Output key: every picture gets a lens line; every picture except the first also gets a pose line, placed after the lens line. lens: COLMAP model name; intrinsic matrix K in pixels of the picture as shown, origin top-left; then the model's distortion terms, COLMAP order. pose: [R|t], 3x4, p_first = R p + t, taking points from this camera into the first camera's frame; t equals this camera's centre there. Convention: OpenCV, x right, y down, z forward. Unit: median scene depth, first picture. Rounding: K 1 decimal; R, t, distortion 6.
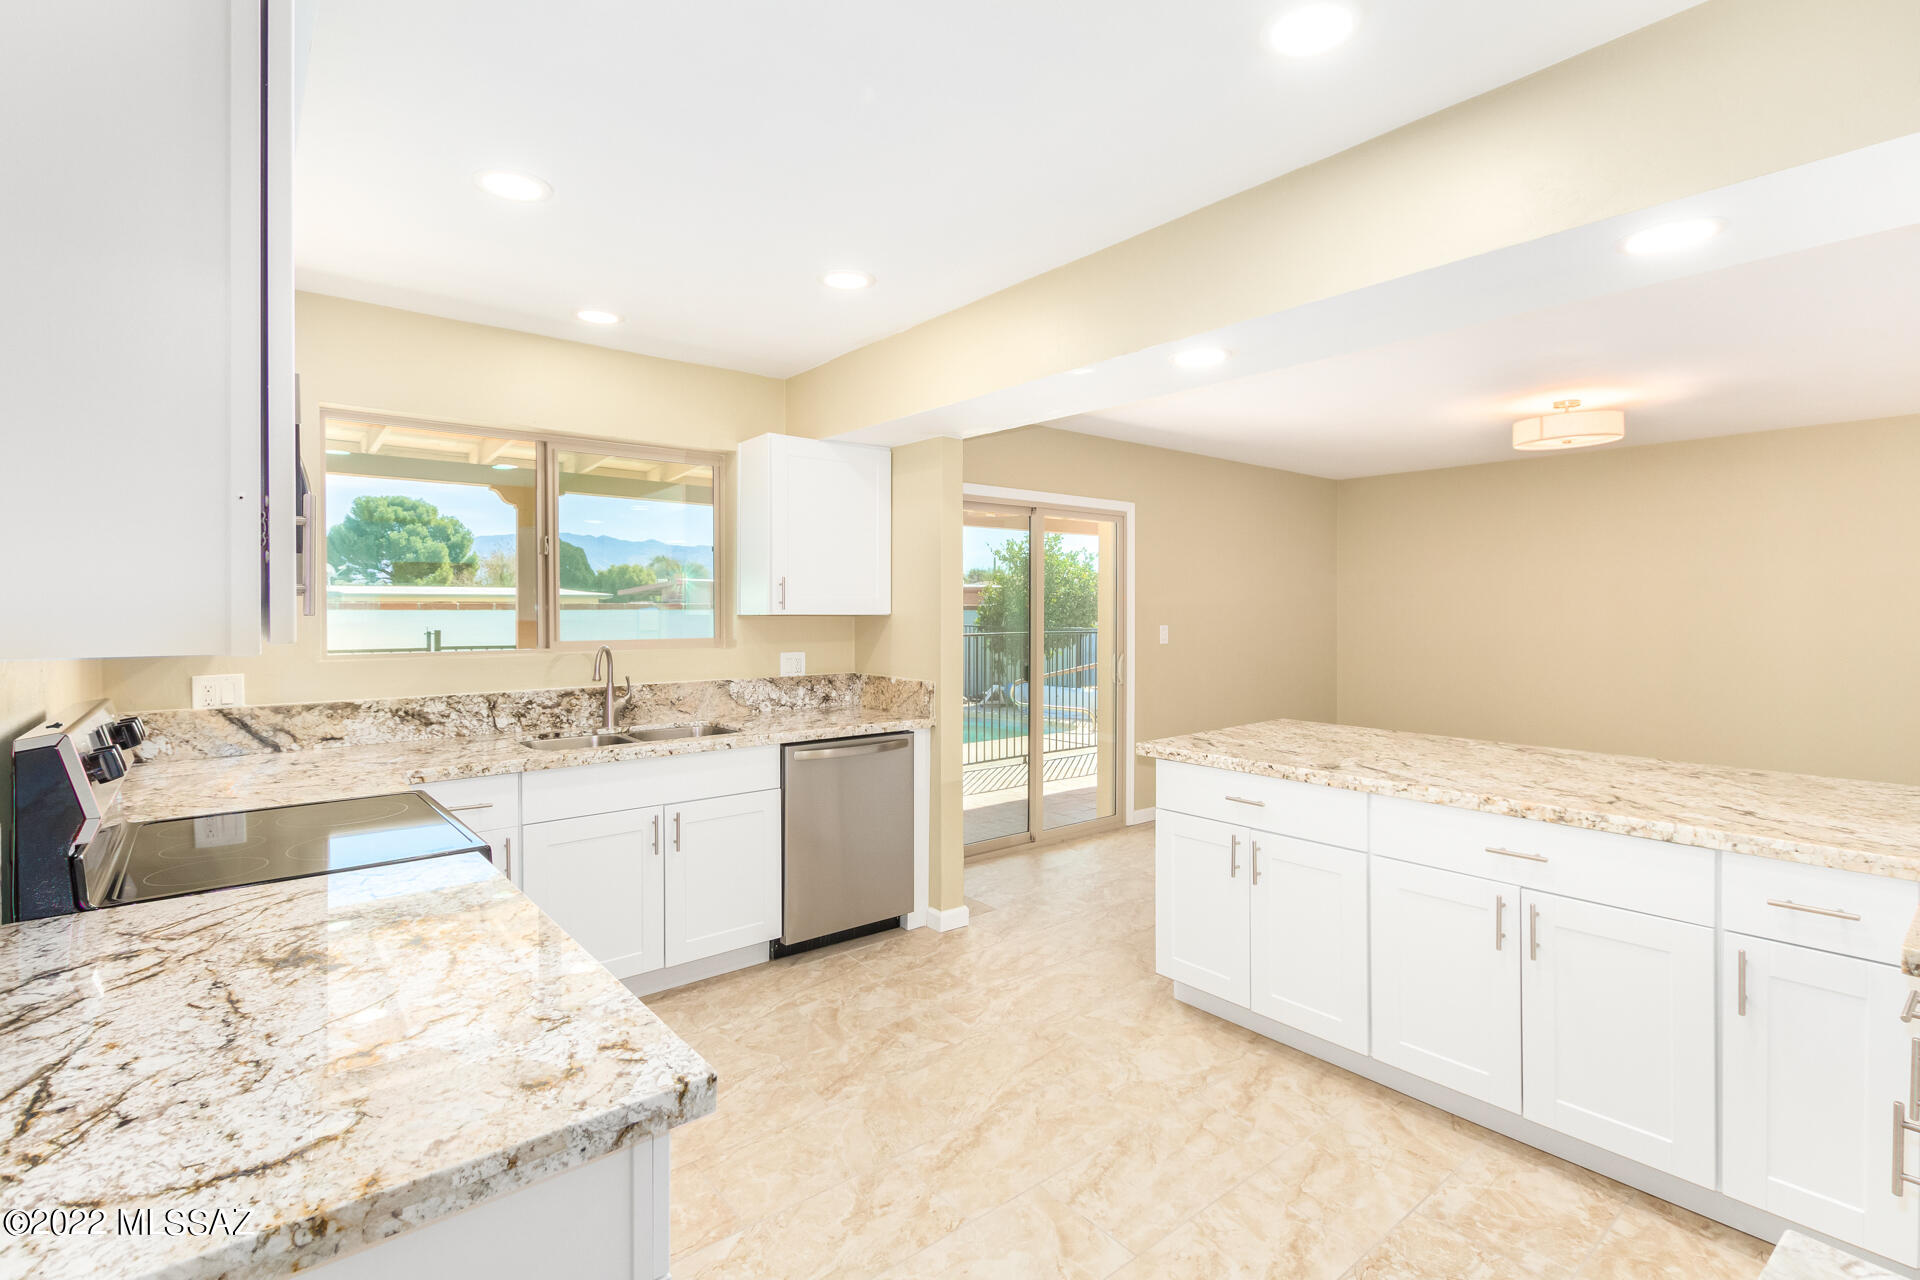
lens RADIAL K [[891.4, 0, 967.5], [0, 891.4, 634.1], [0, 0, 1]] dist [0.000210, -0.000651]
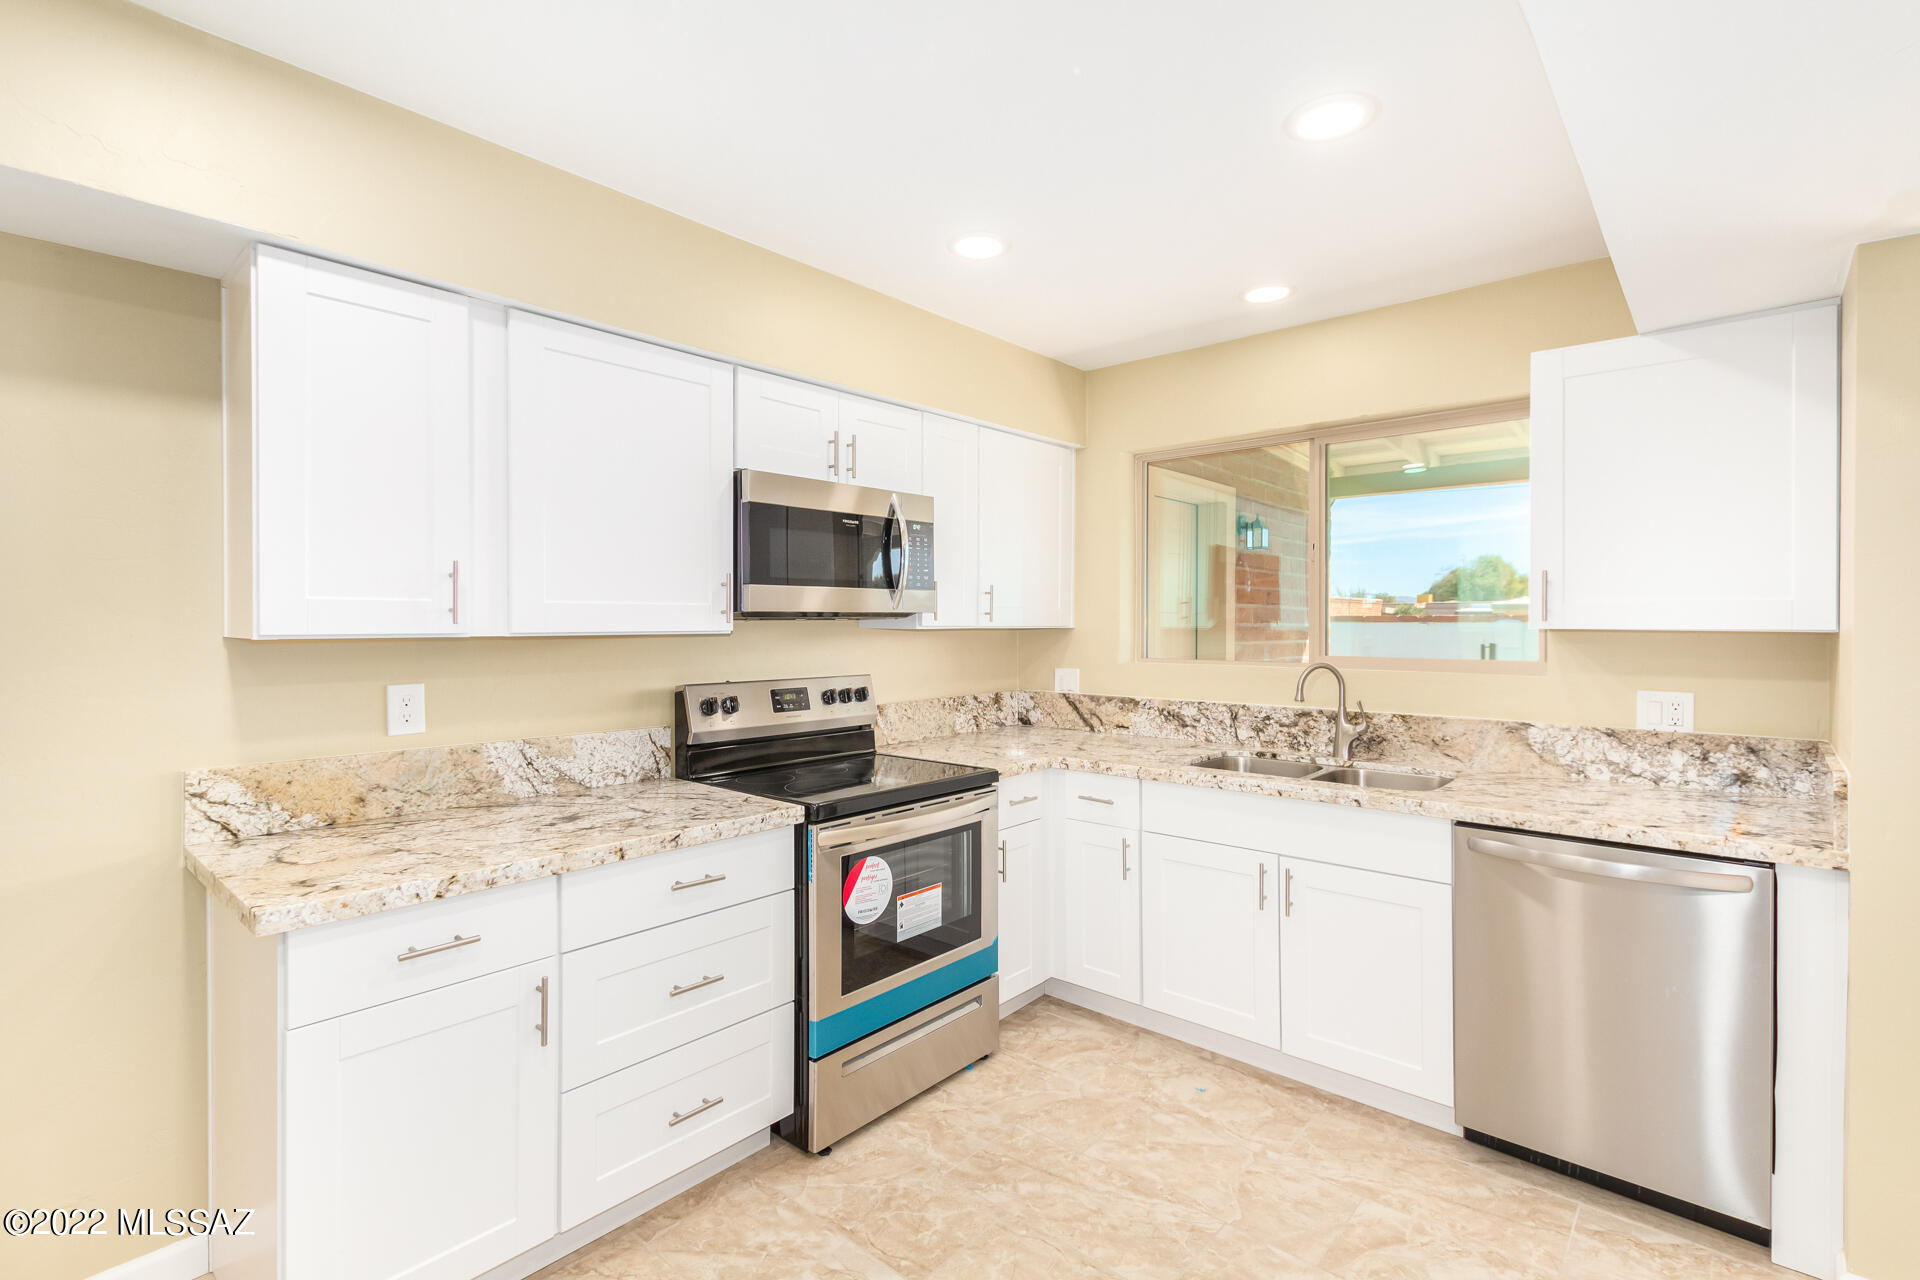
lens RADIAL K [[891.4, 0, 967.5], [0, 891.4, 634.1], [0, 0, 1]] dist [0.000210, -0.000651]
pose [[0.159313, 0.015828, -0.987101, 0.412175], [-0.029010, 0.999515, 0.011345, -0.014923], [0.986802, 0.026828, 0.159695, 0.549153]]
